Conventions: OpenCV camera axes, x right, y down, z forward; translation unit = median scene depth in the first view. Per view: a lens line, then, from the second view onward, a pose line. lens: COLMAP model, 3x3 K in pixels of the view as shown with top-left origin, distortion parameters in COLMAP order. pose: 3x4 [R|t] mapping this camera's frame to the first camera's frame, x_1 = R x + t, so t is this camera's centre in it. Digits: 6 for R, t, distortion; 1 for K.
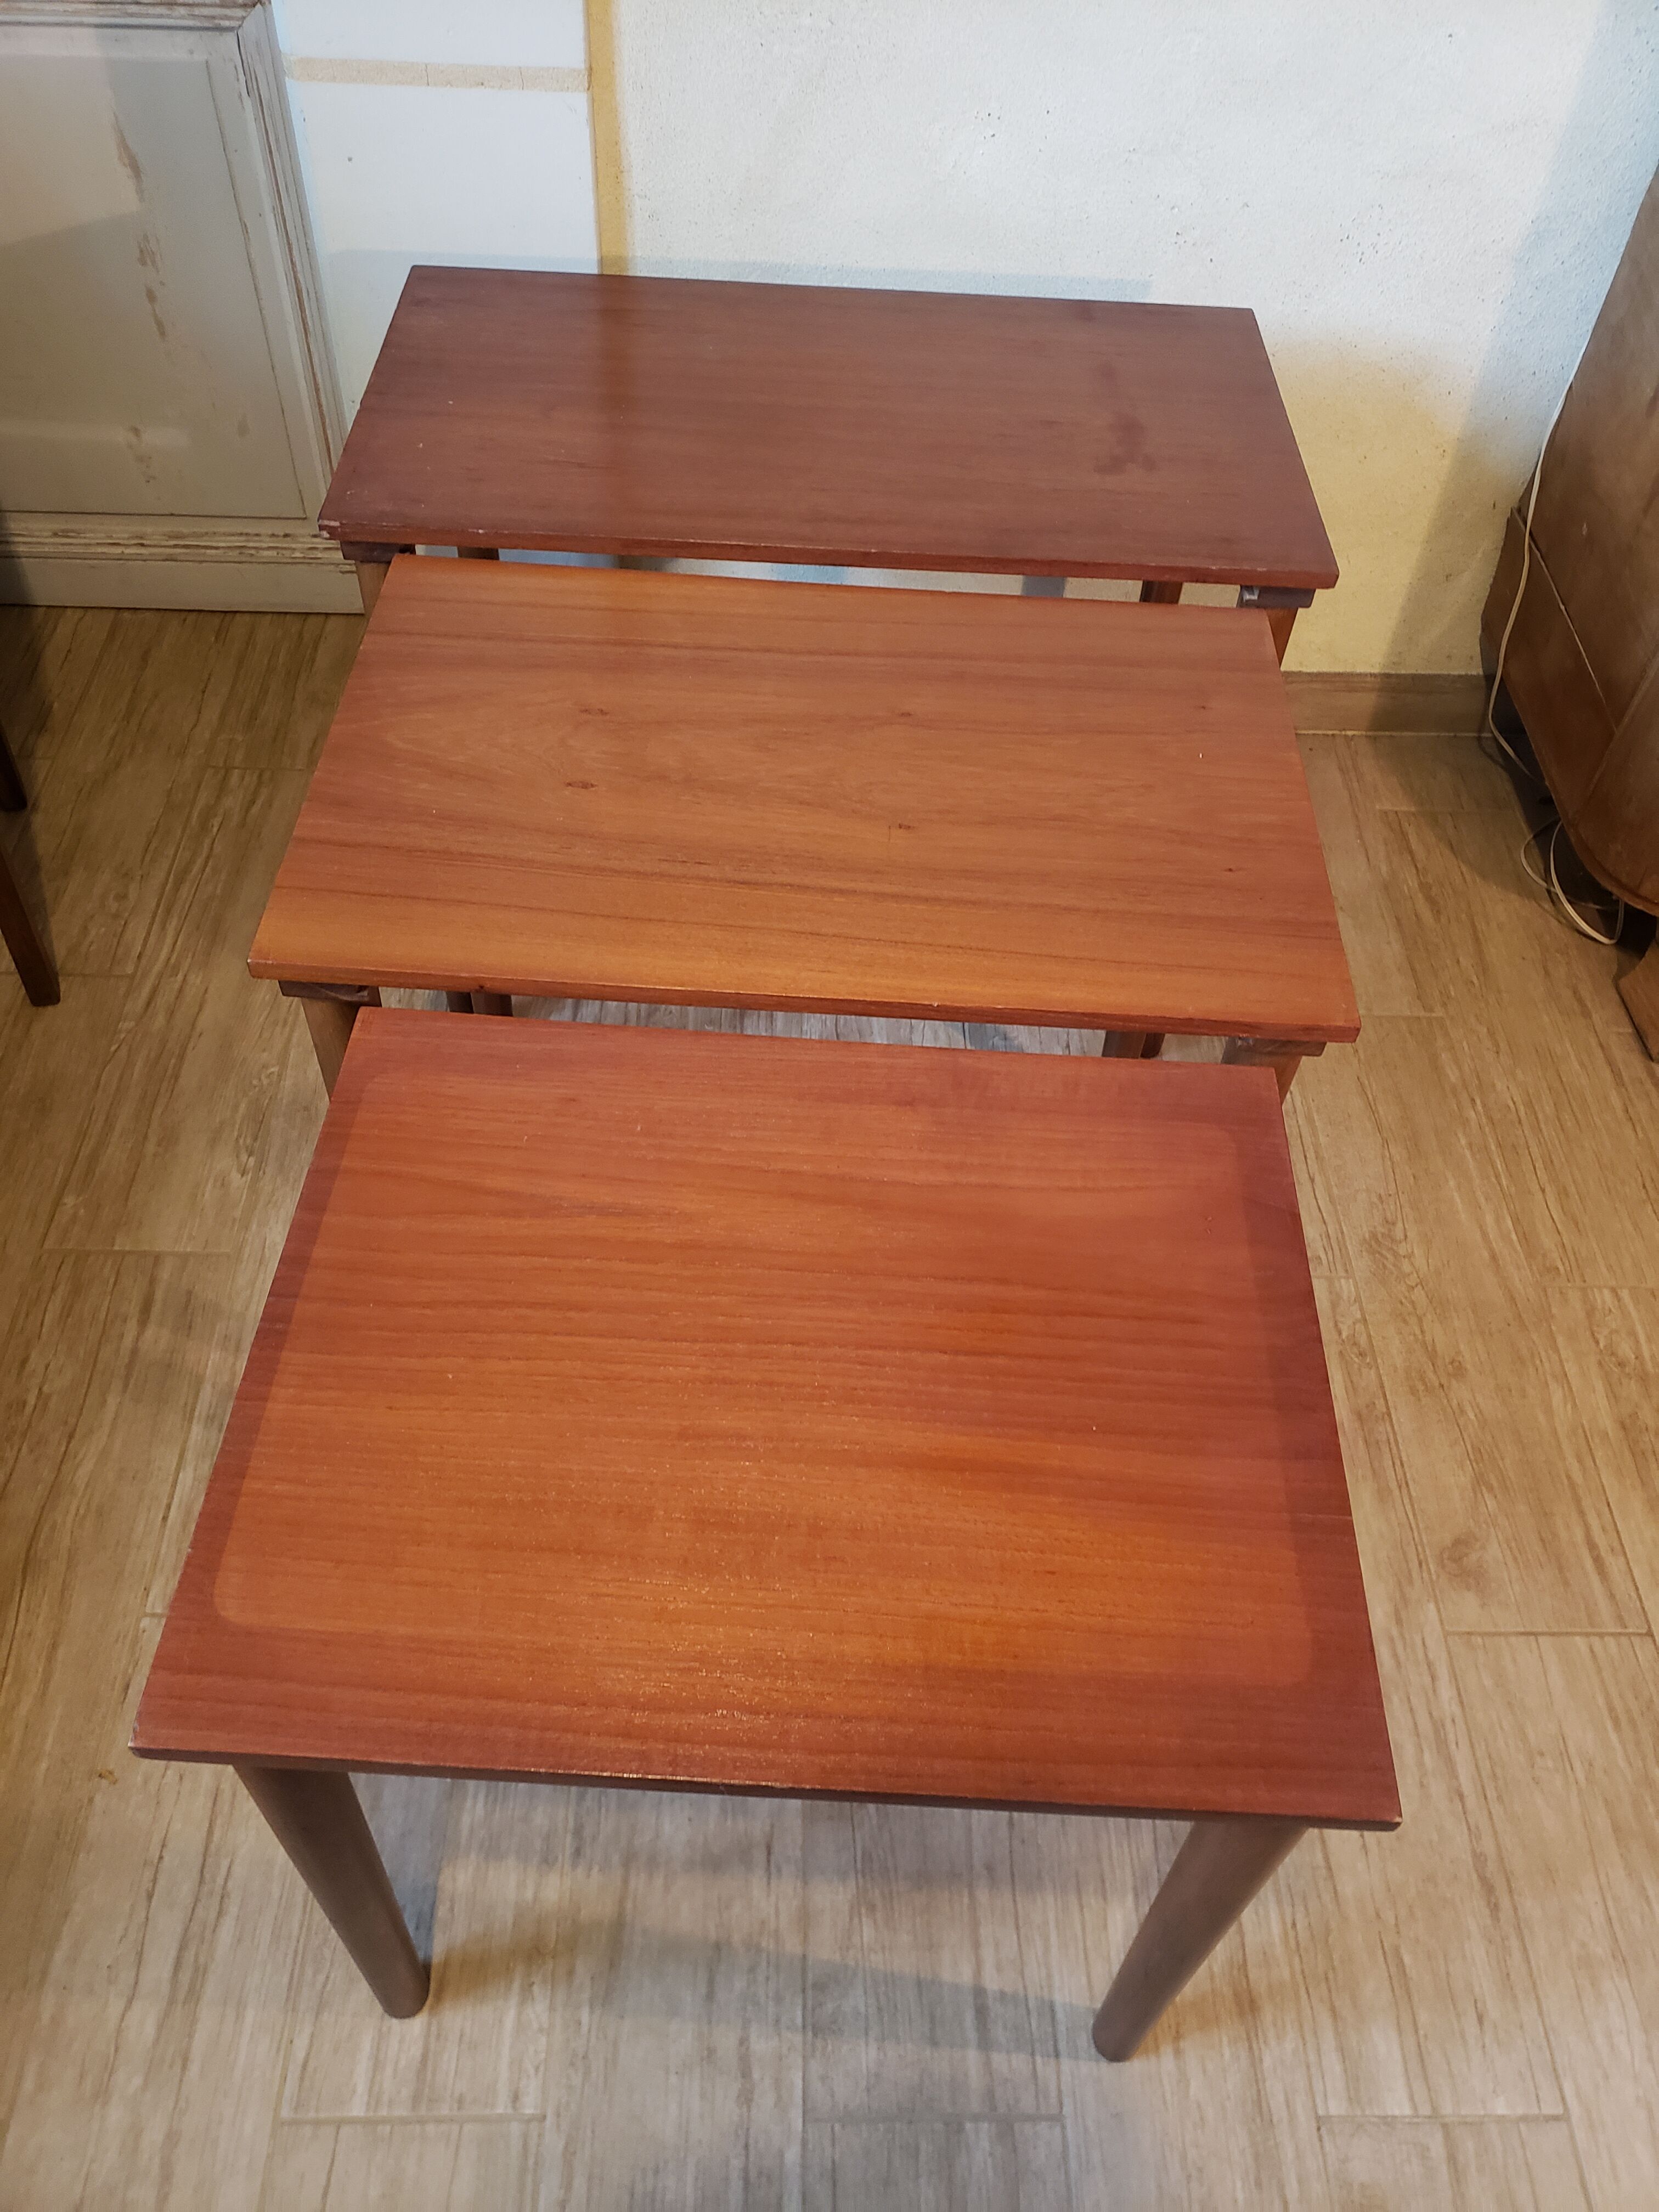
lens RADIAL K [[1730.9, 0, 849.9], [0, 1730.9, 1065.7], [0, 0, 1]] dist [-0.002221, 0.035704]
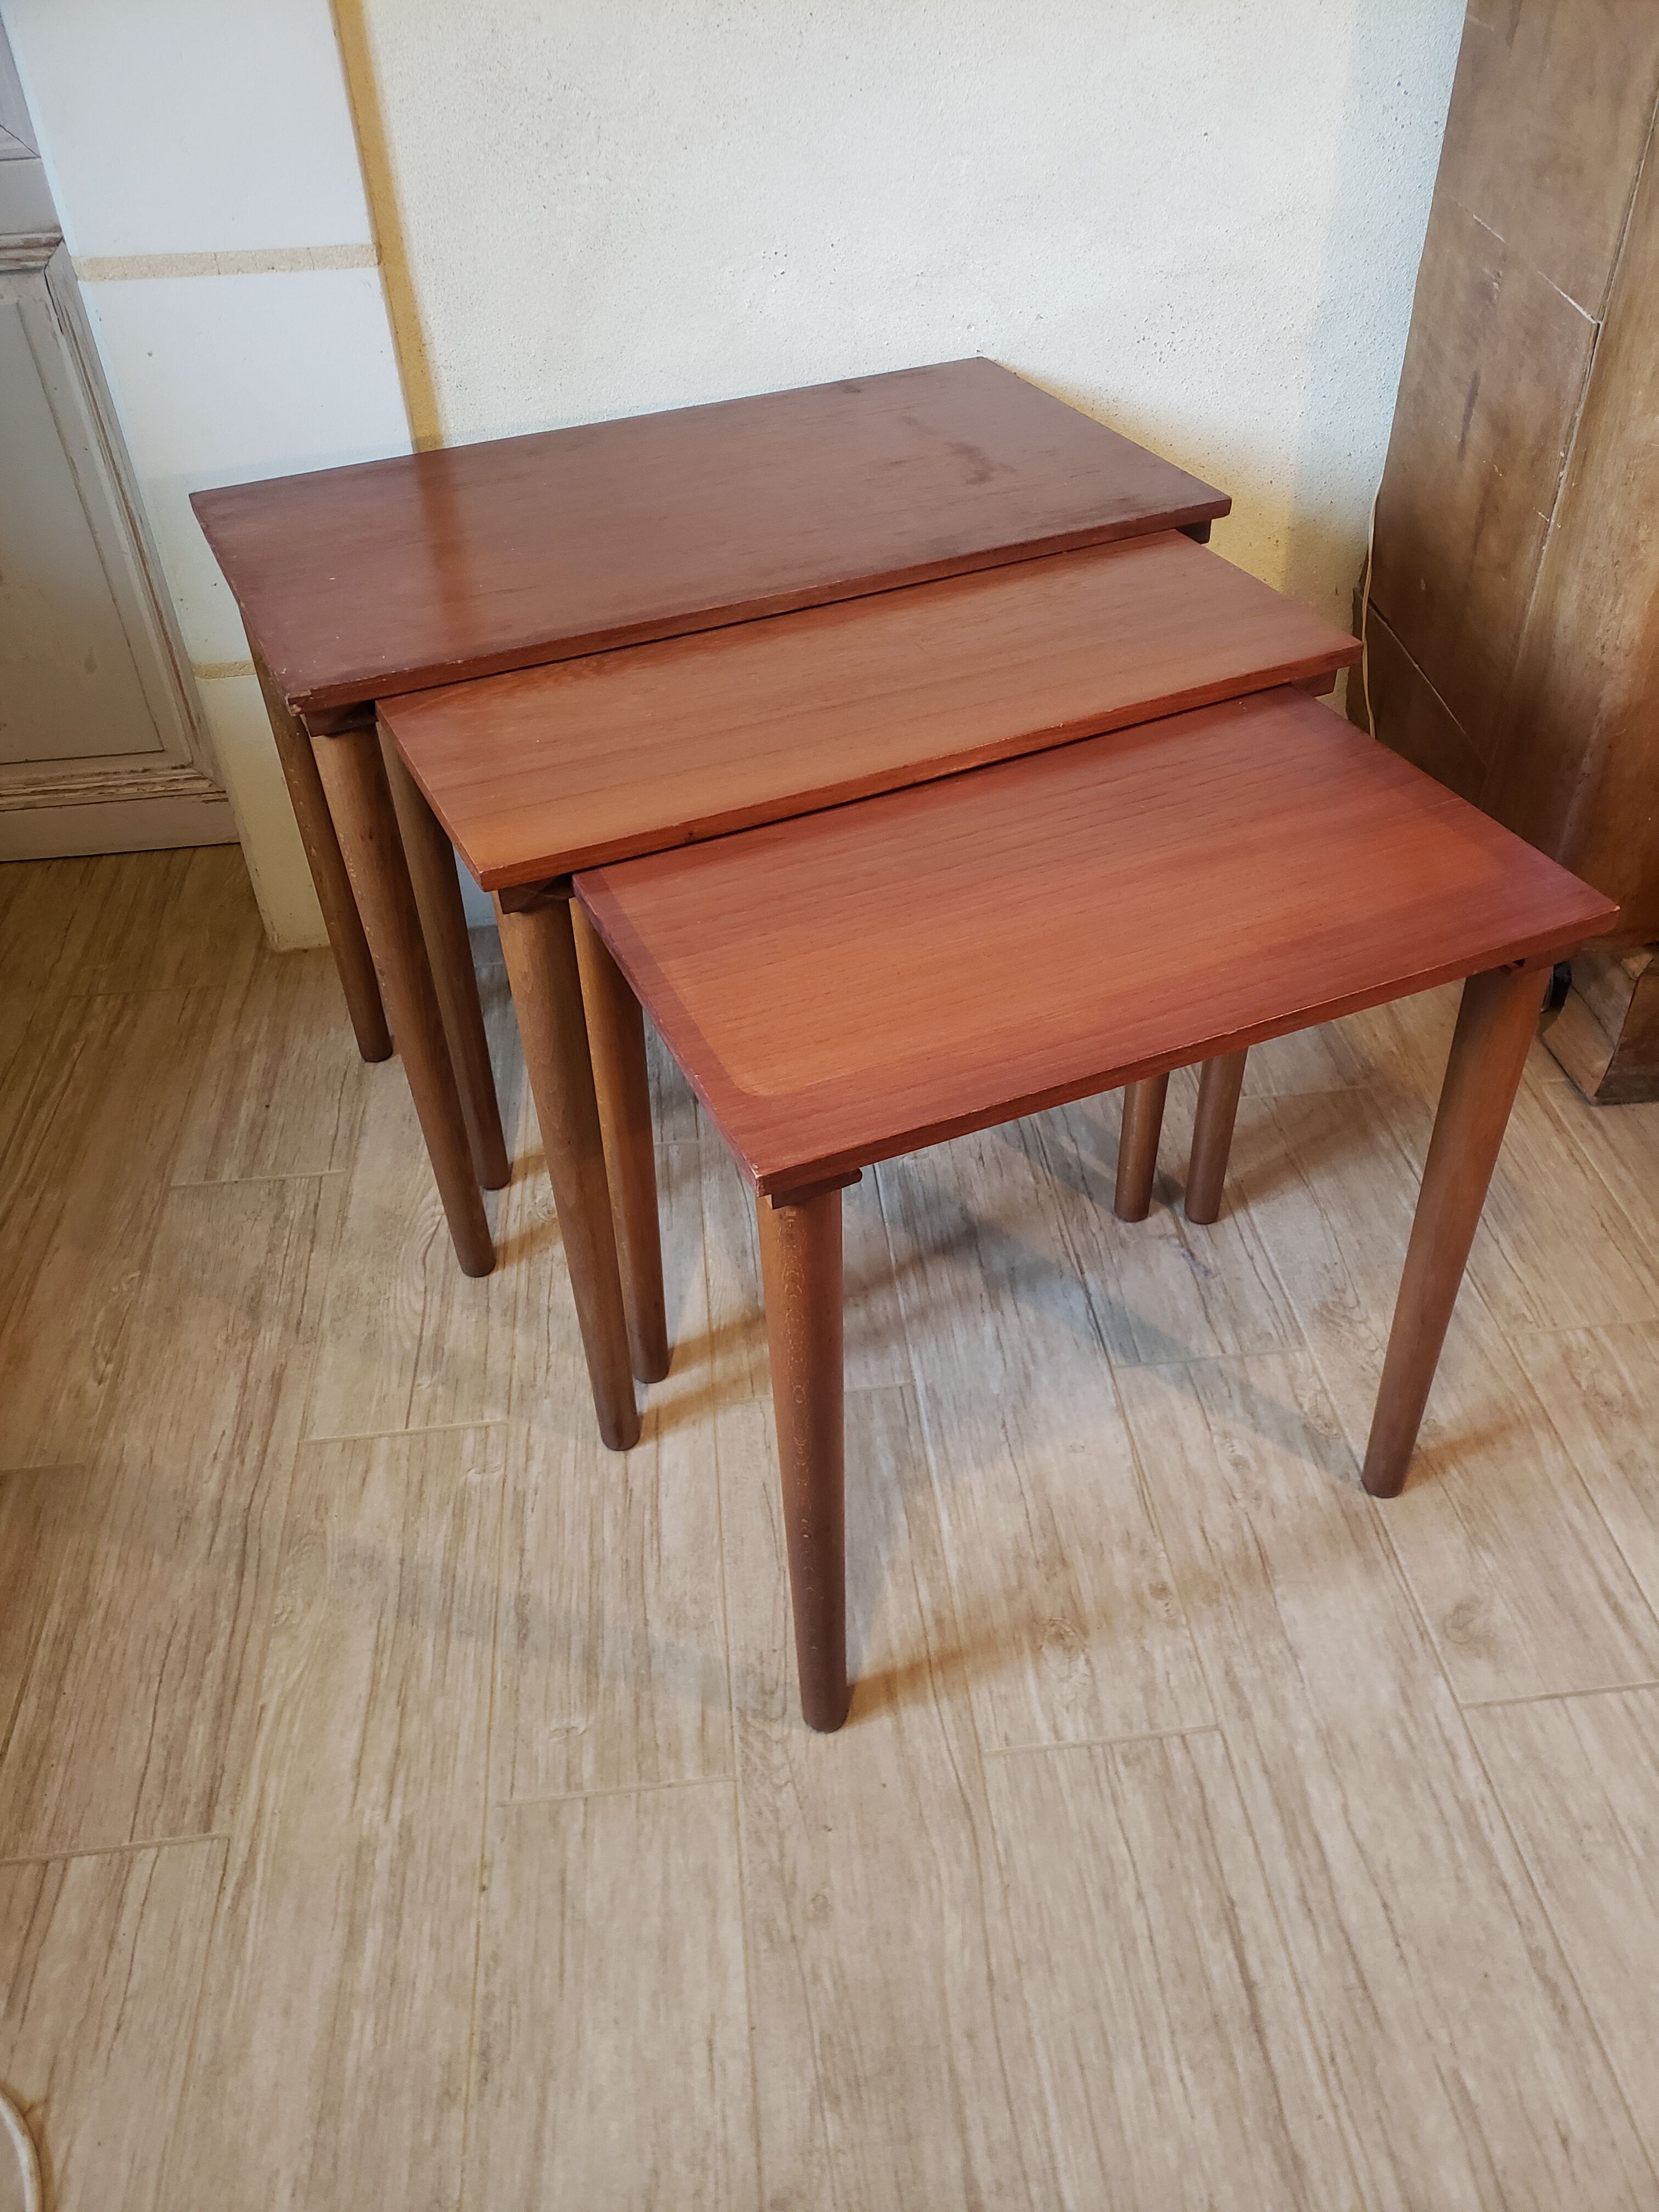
lens RADIAL K [[1727.6, 0, 856.7], [0, 1727.6, 1099.3], [0, 0, 1]] dist [-0.004468, 0.039512]
pose [[0.992927, -0.116742, 0.021612, 0.046191], [0.118687, 0.980636, -0.155777, 0.105287], [-0.003008, 0.157241, 0.987556, 0.066853]]
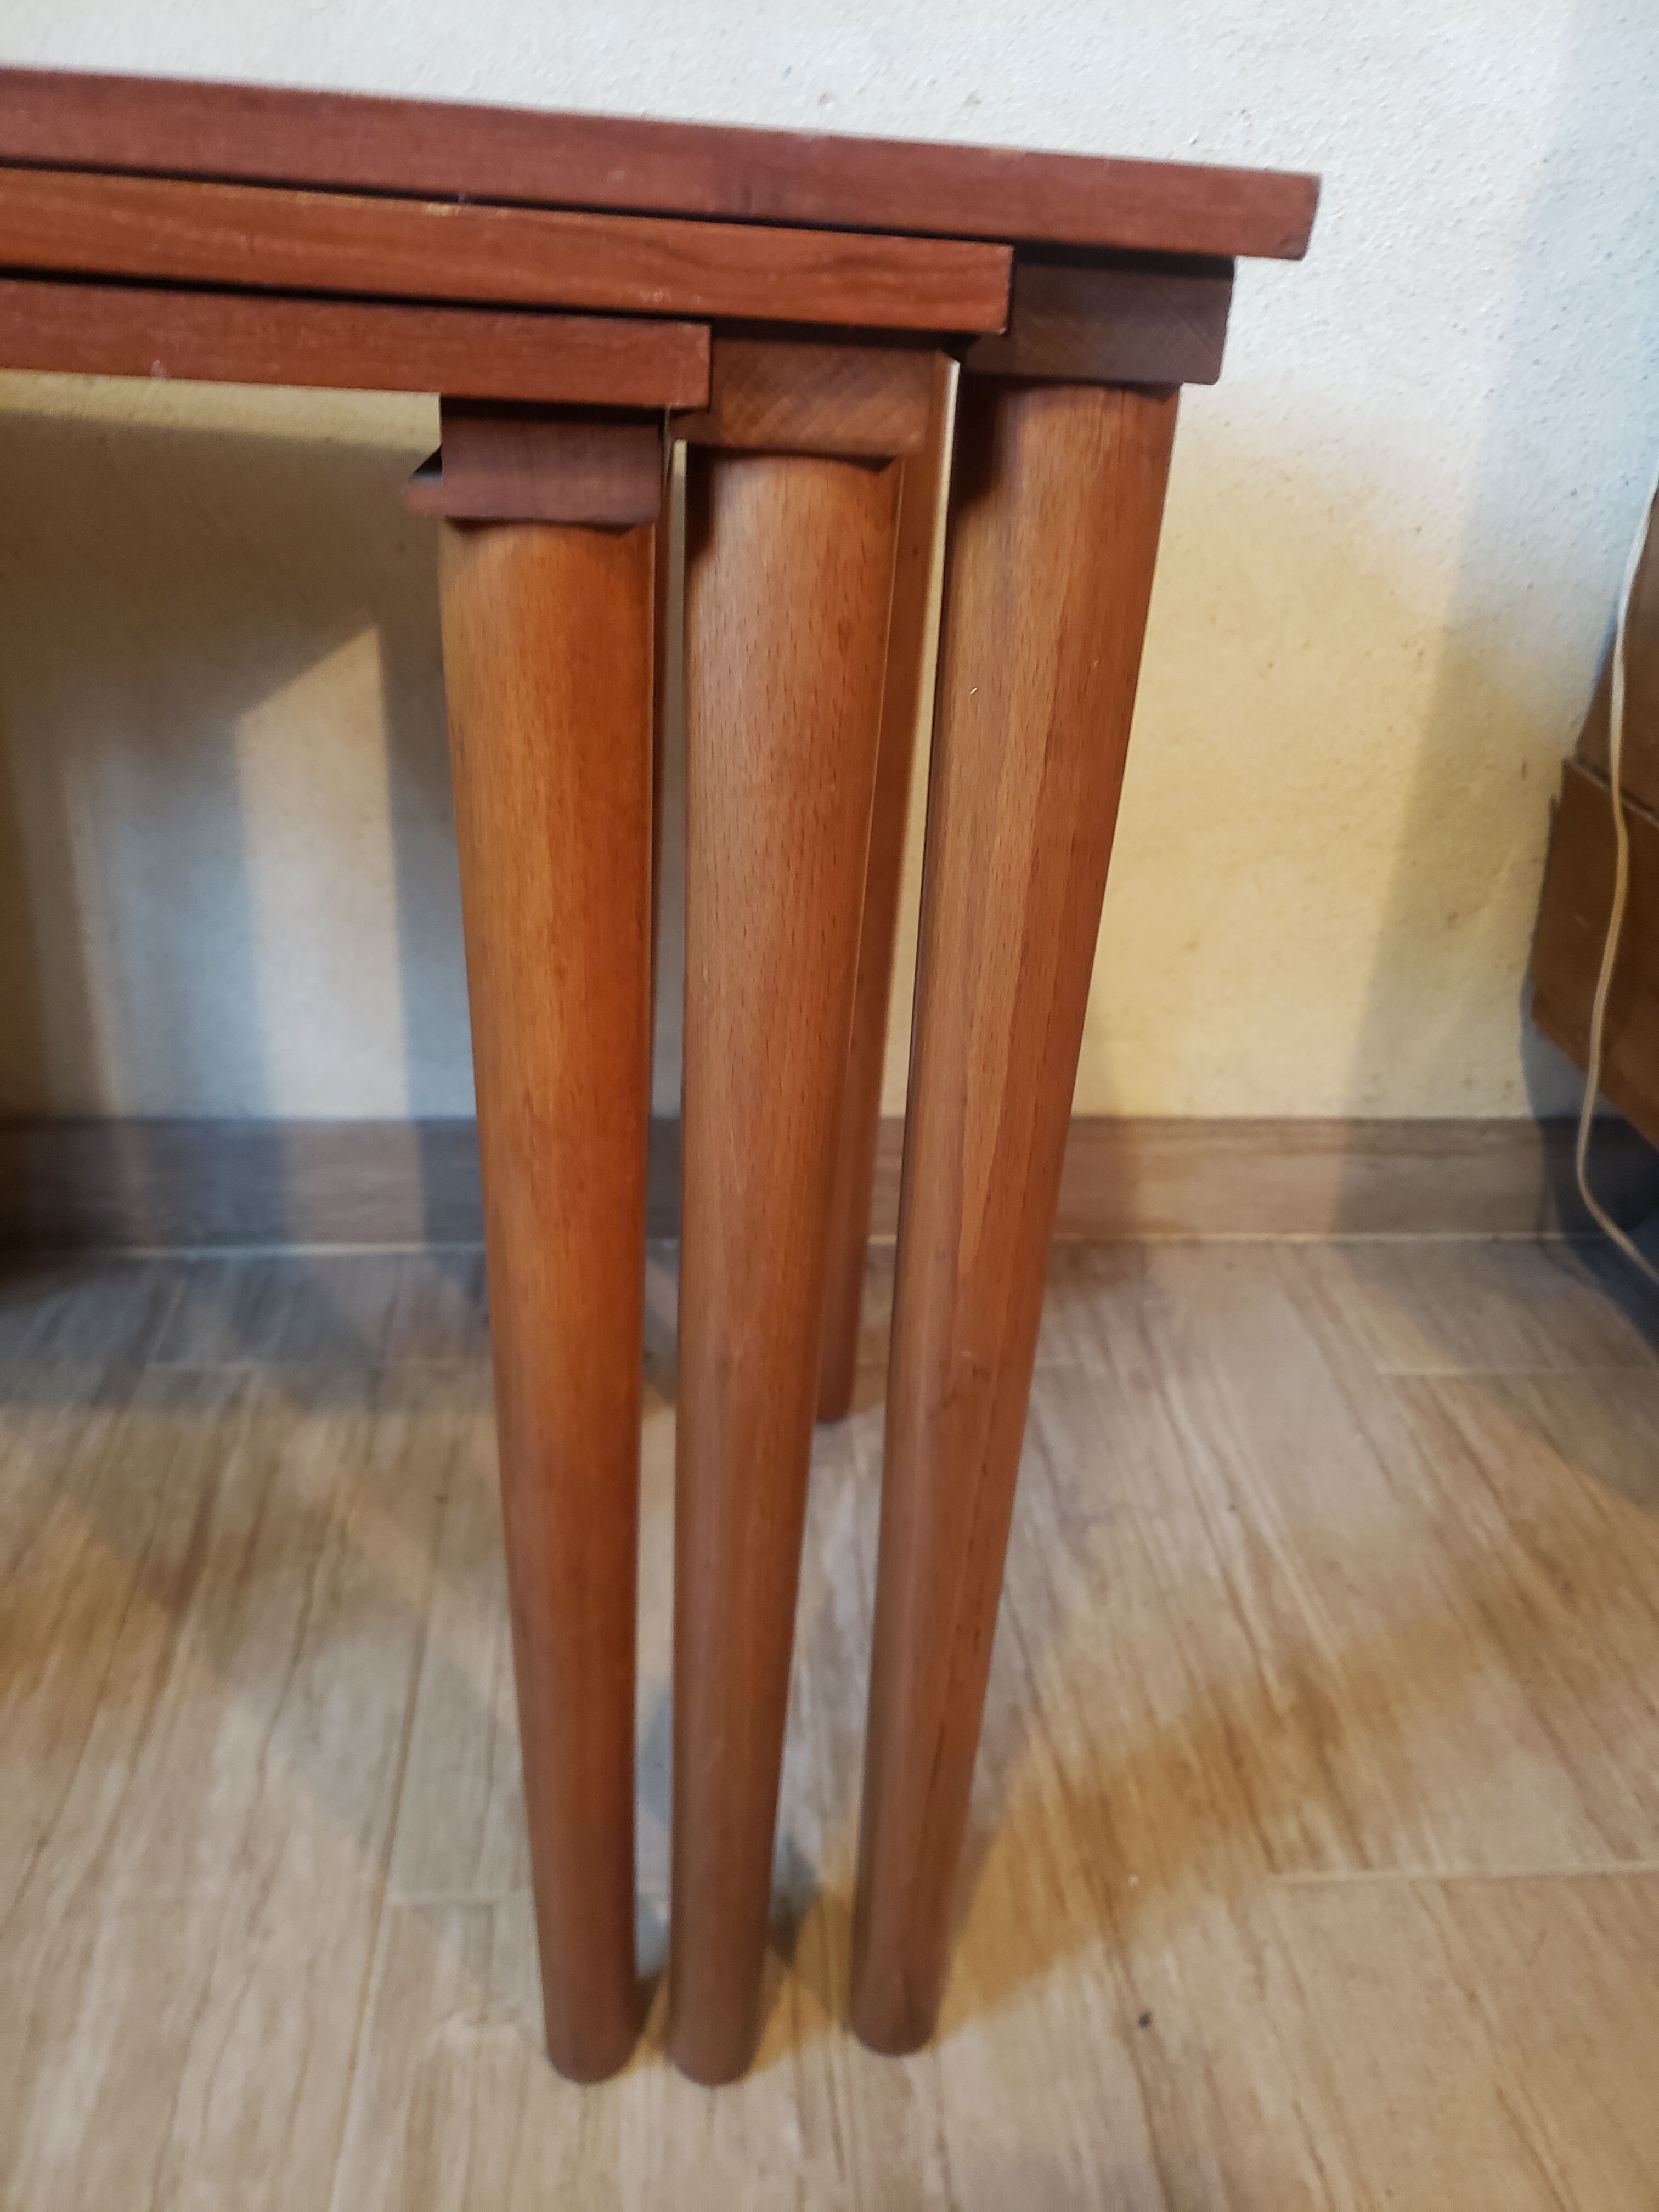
lens RADIAL K [[1788.4, 0, 860.1], [0, 1788.4, 1084.2], [0, 0, 1]] dist [-0.023266, 0.064909]
pose [[0.996969, -0.021661, 0.074729, 0.157085], [0.047600, 0.929559, -0.365587, -0.060603], [-0.061546, 0.368036, 0.927772, 0.655055]]
